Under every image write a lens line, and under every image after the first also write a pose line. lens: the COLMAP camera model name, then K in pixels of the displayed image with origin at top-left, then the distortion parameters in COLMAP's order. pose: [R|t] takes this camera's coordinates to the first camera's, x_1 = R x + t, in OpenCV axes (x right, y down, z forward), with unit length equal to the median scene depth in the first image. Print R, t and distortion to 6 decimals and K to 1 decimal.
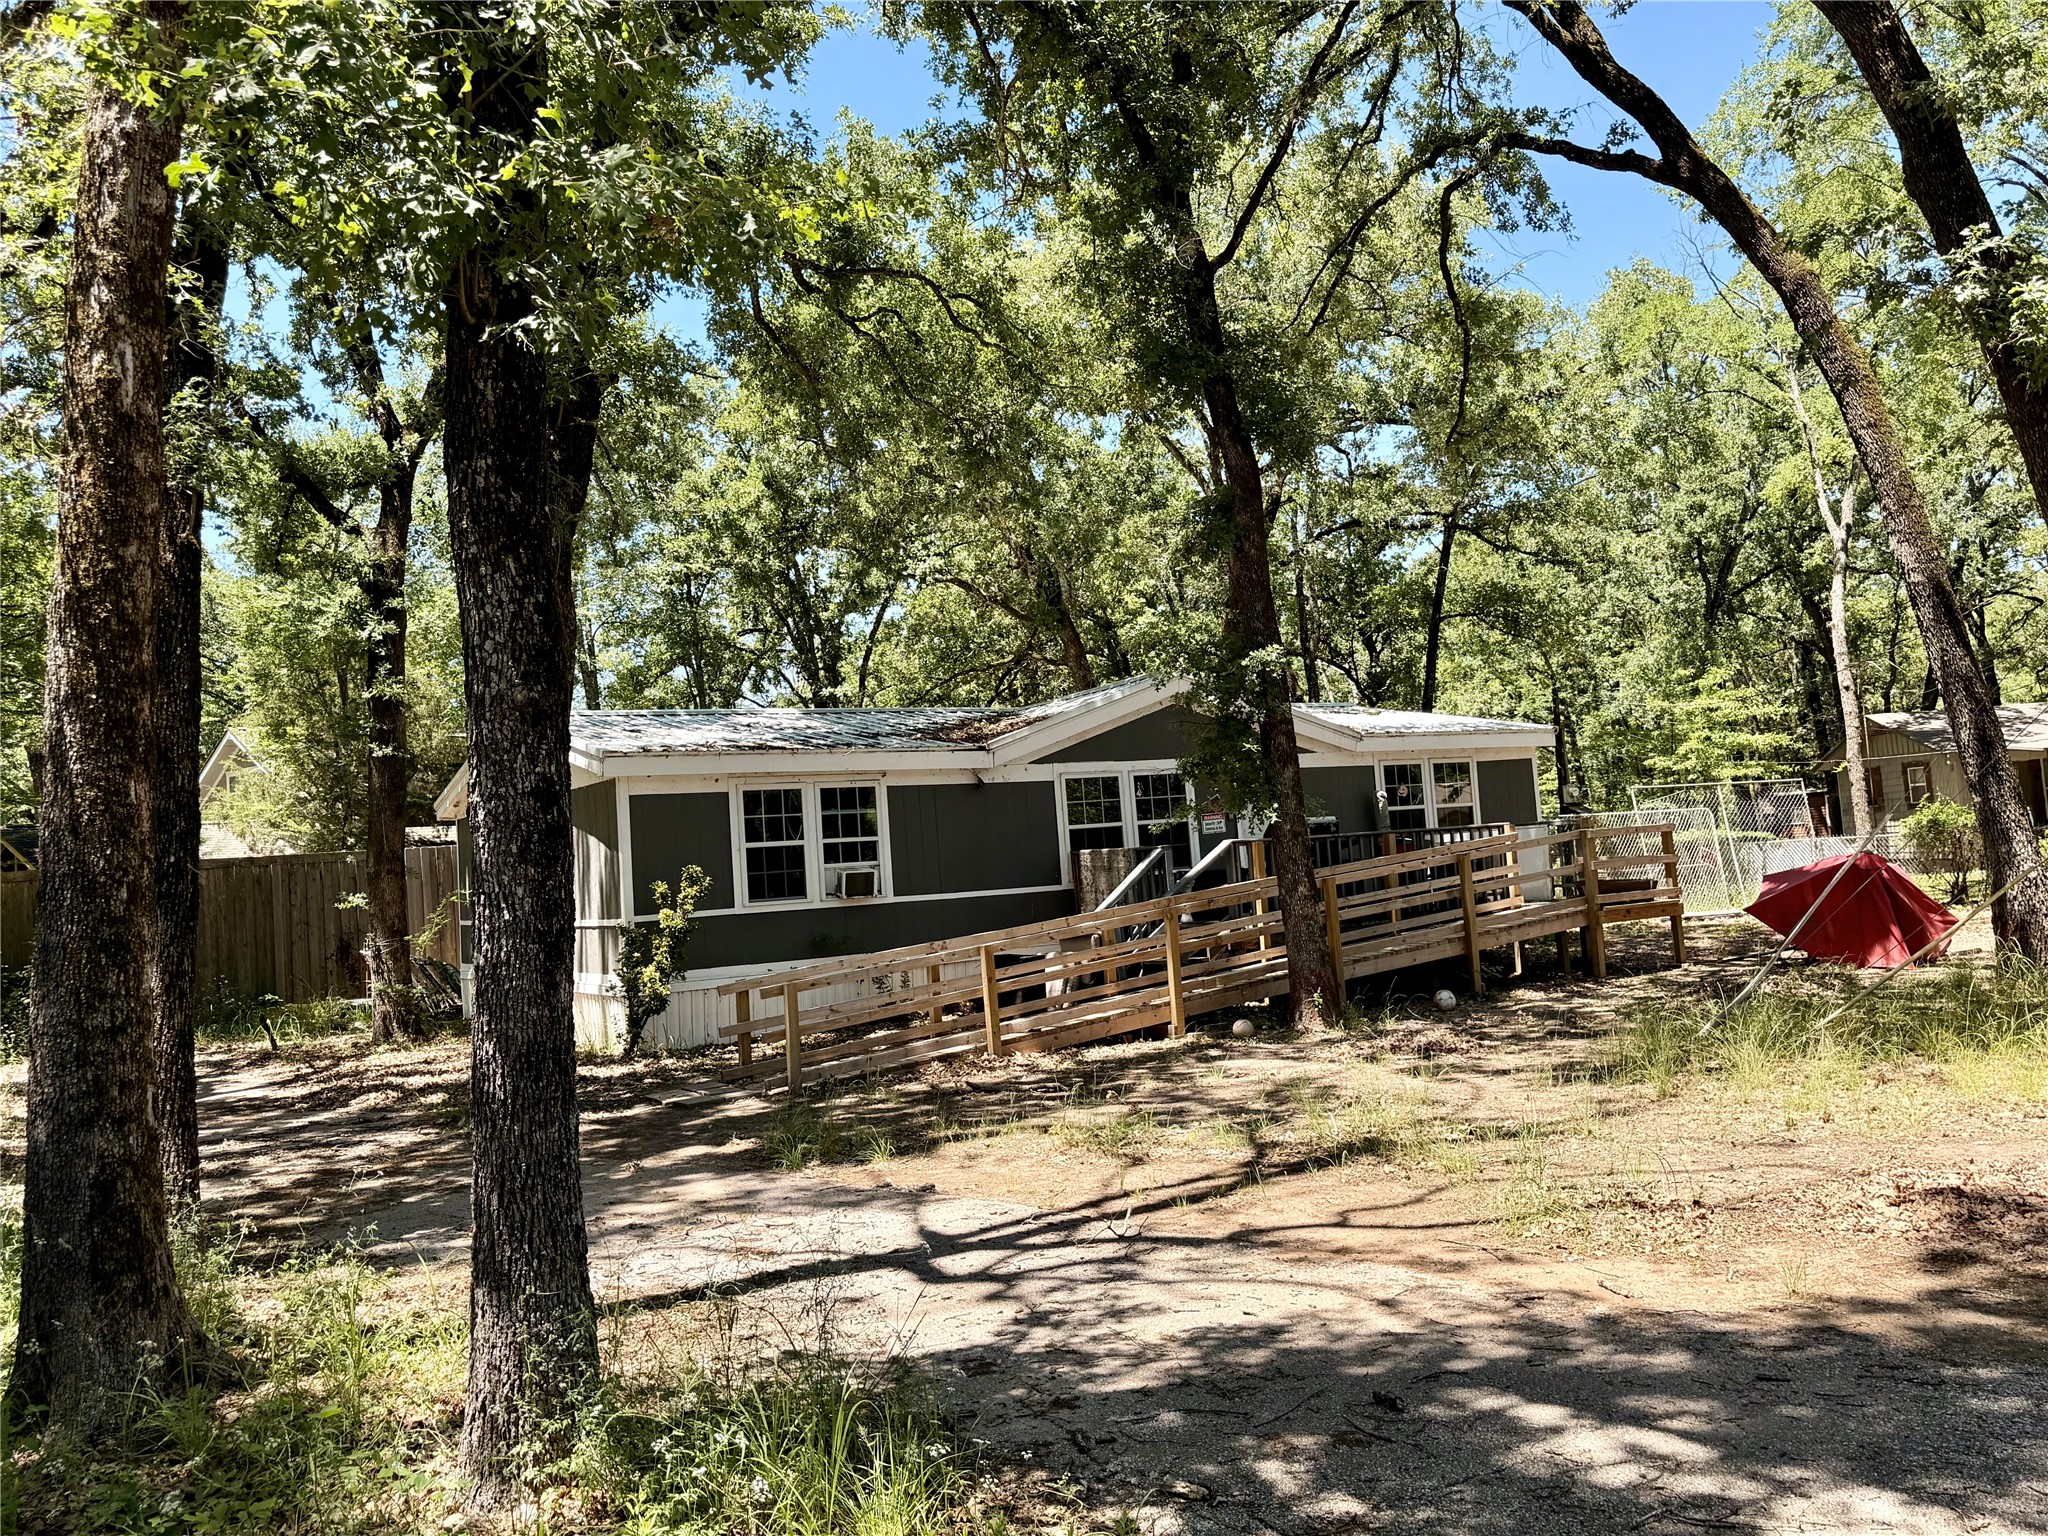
lens RADIAL K [[1648.3, 0, 1024.0], [0, 1648.3, 768.0], [0, 0, 1]] dist [0.124151, -0.001726]
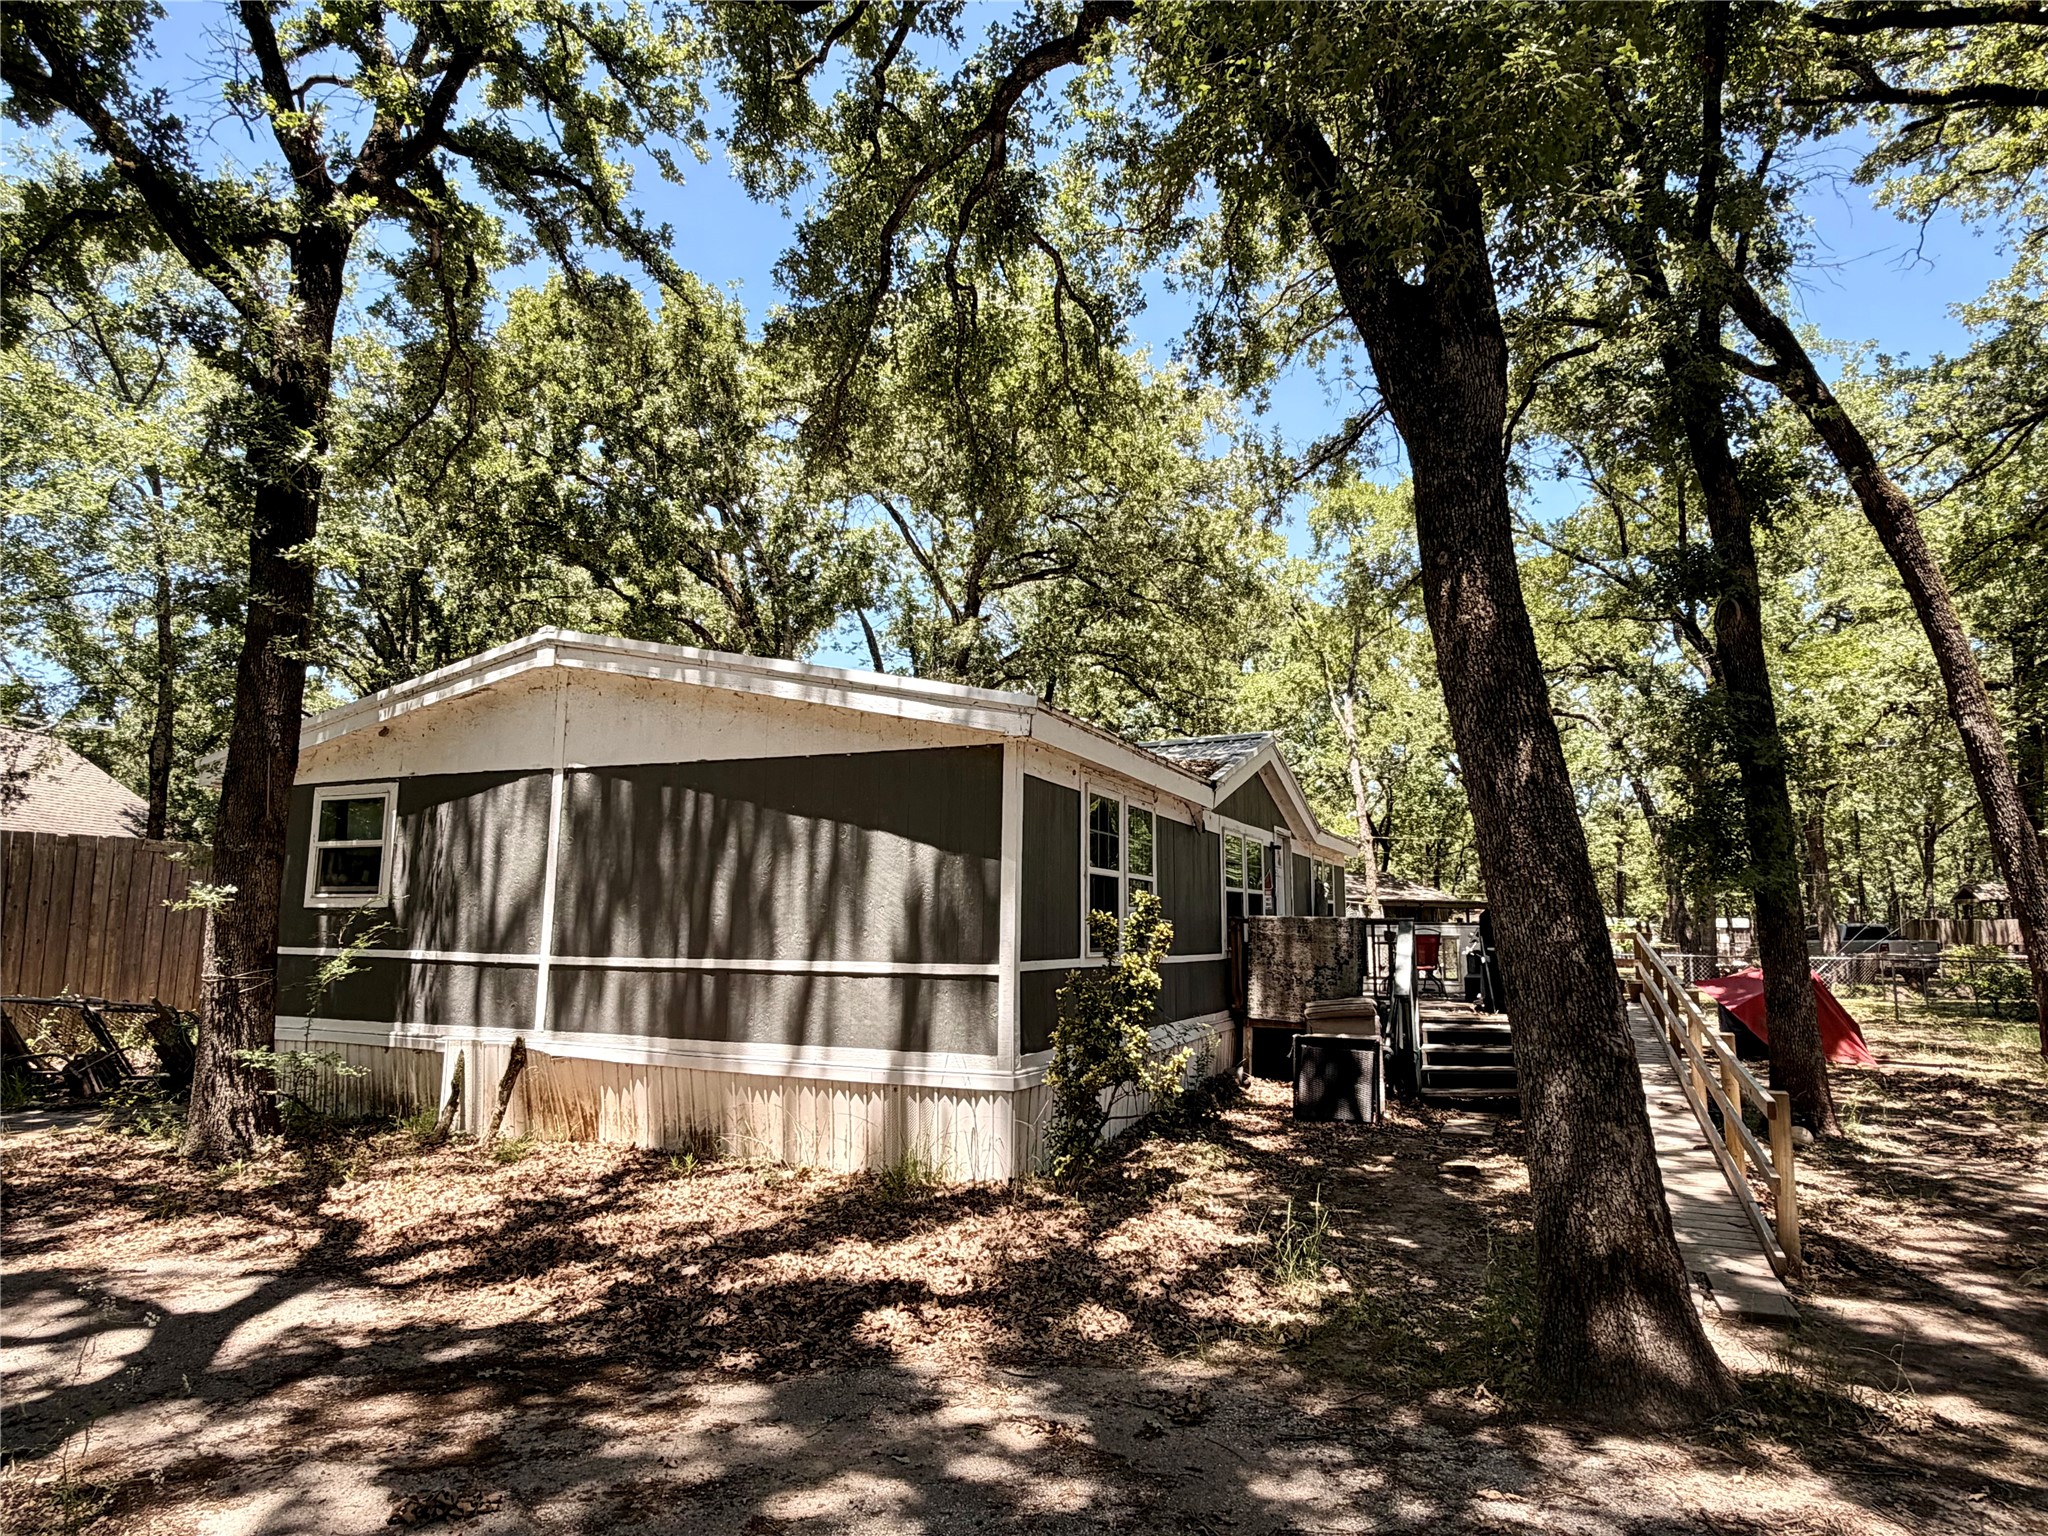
lens RADIAL K [[1192.6, 0, 1024.0], [0, 1192.6, 768.0], [0, 0, 1]] dist [0.004475, -0.000842]
pose [[0.807763, 0.151115, 0.569810, -0.457847], [-0.095579, 0.987369, -0.126360, 0.066773], [-0.581707, 0.047608, 0.812004, 0.568322]]
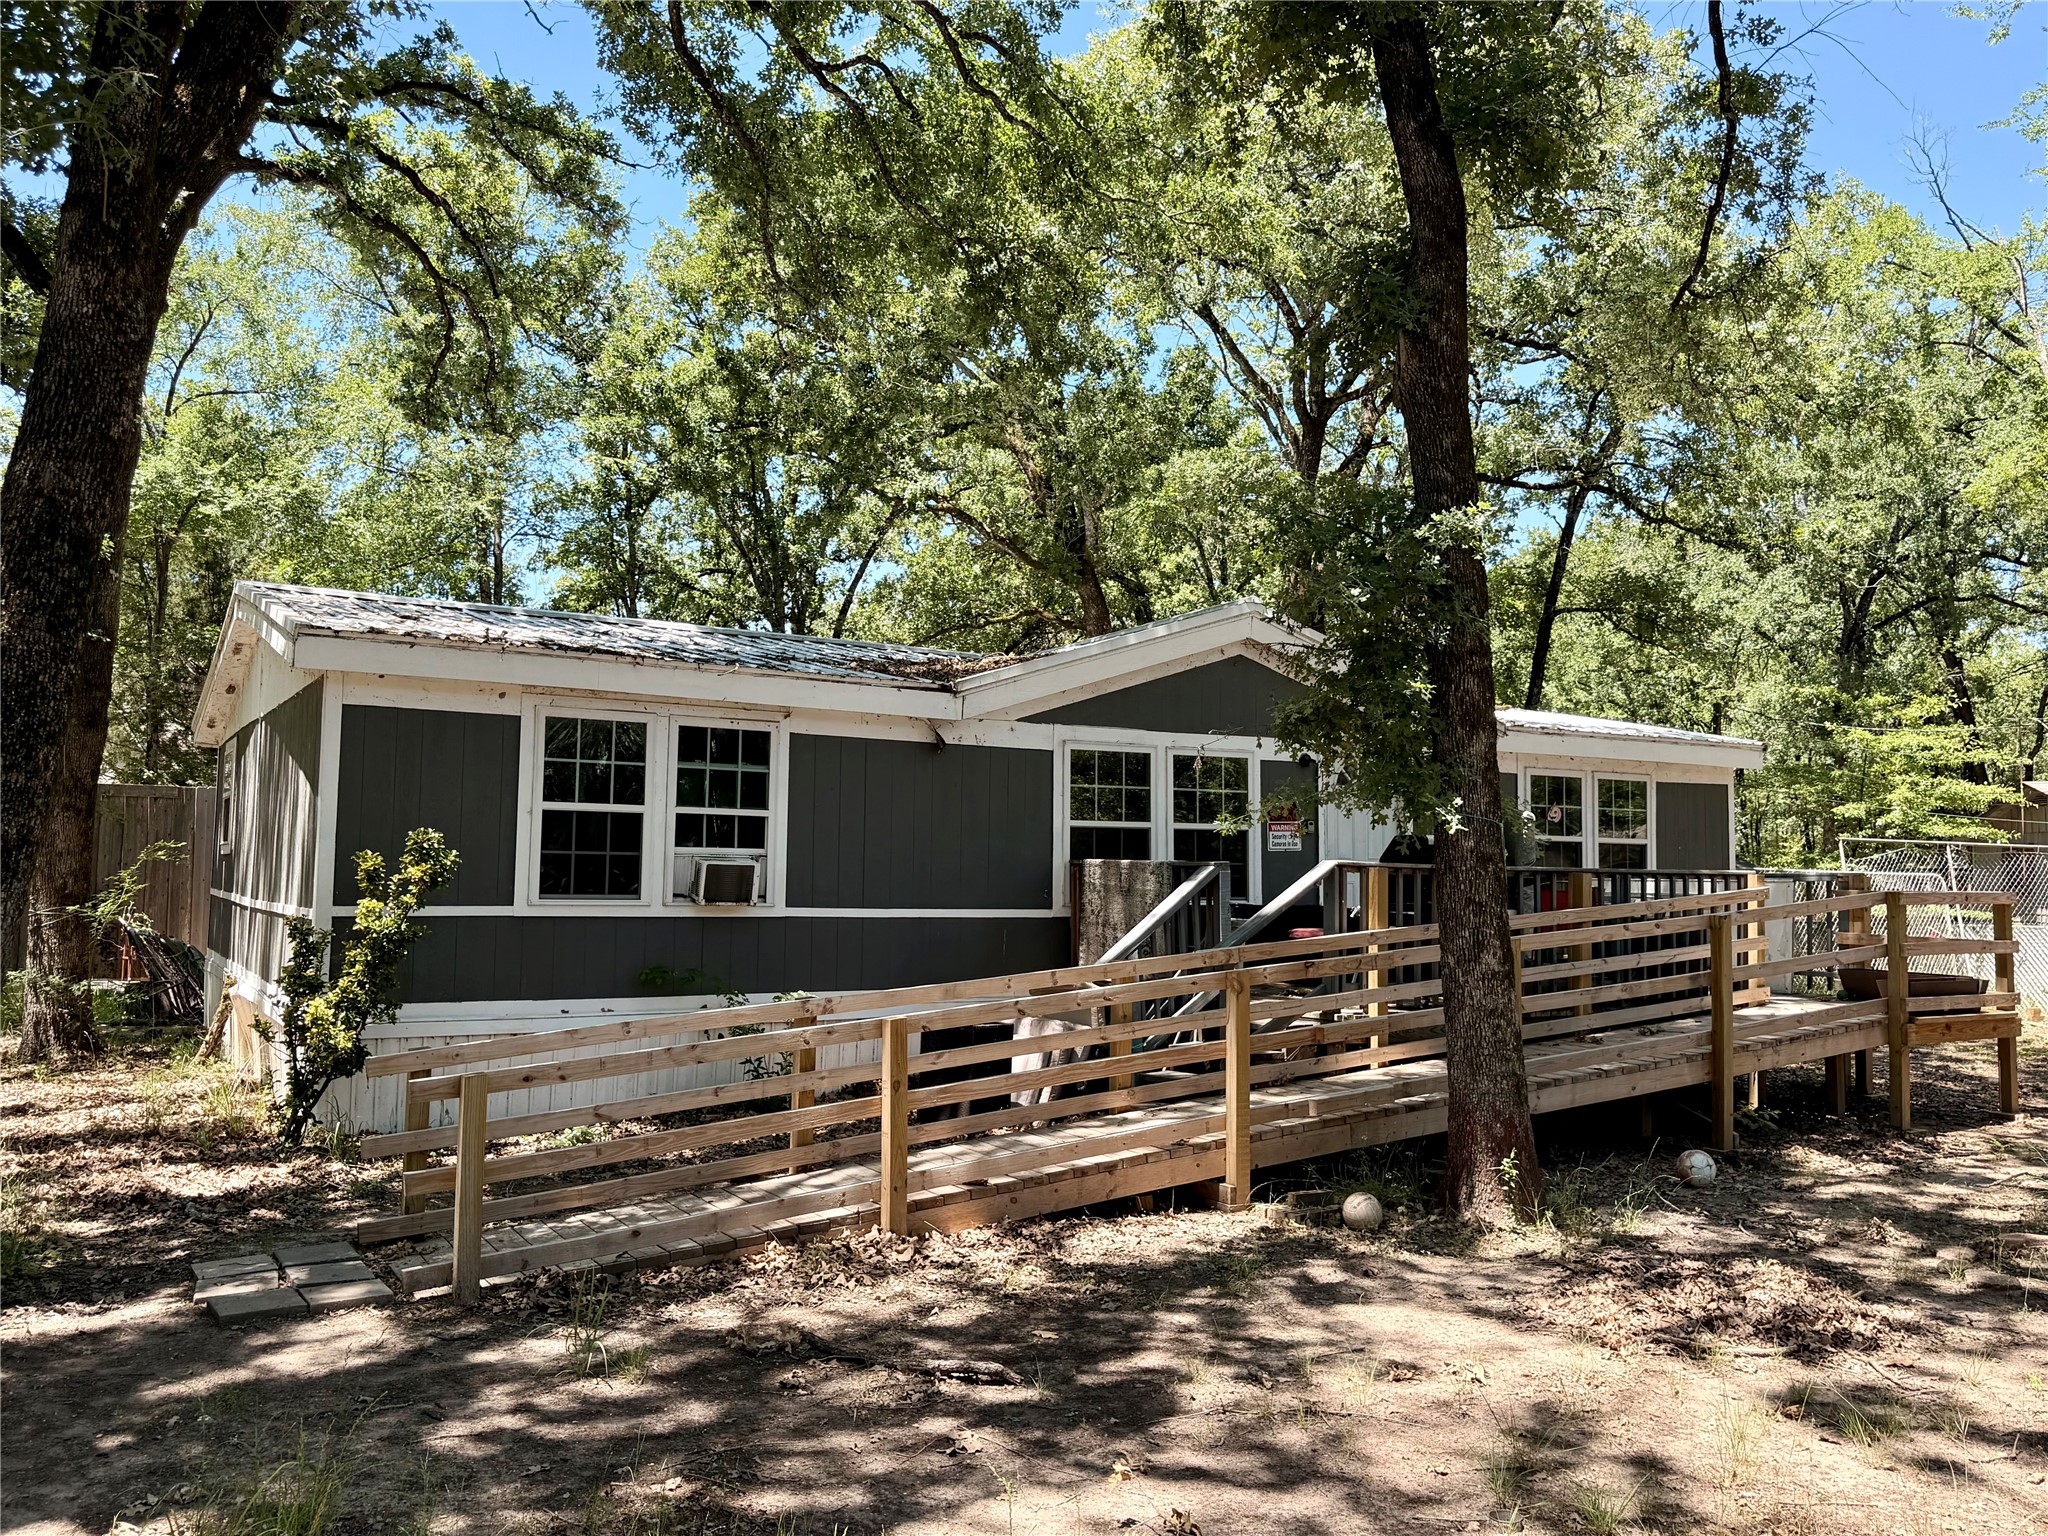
lens RADIAL K [[1650.3, 0, 1024.0], [0, 1650.3, 768.0], [0, 0, 1]] dist [0.128772, -0.192310]
pose [[0.996587, 0.082417, -0.004685, 0.010542], [-0.082450, 0.996566, -0.007571, 0.021711], [0.004045, 0.007931, 0.999960, 0.361001]]
